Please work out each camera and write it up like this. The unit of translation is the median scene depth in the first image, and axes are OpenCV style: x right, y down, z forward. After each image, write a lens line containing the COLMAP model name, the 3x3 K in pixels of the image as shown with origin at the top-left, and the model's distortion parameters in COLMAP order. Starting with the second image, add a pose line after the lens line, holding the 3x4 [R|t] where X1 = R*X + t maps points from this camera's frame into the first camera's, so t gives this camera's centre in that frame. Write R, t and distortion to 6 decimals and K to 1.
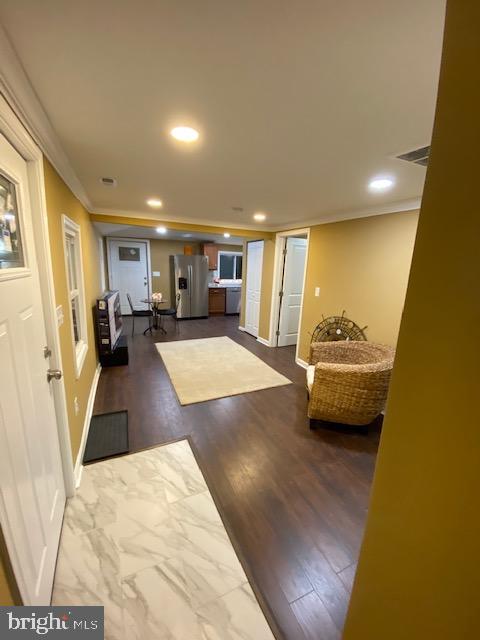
lens RADIAL K [[261.5, 0, 242.2], [0, 261.5, 321.9], [0, 0, 1]] dist [-0.002761, -0.000486]
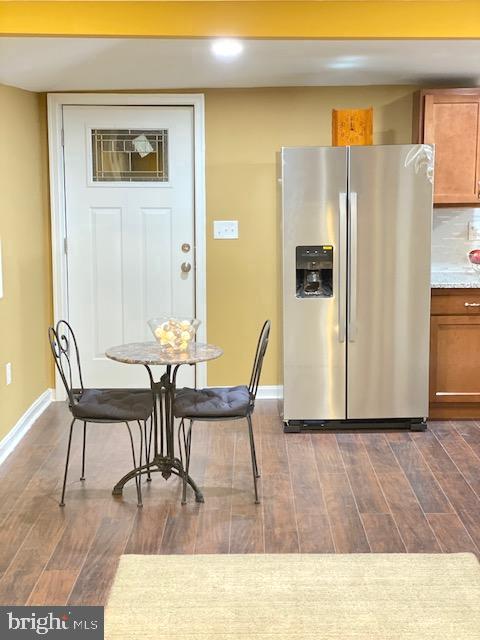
lens RADIAL K [[942.3, 0, 239.7], [0, 942.3, 320.0], [0, 0, 1]] dist [0.054820, 0.000000]
pose [[0.907826, 0.019298, -0.418902, 0.054251], [-0.048323, 0.997100, -0.058791, -0.049768], [0.416553, 0.073614, 0.906126, 0.222097]]
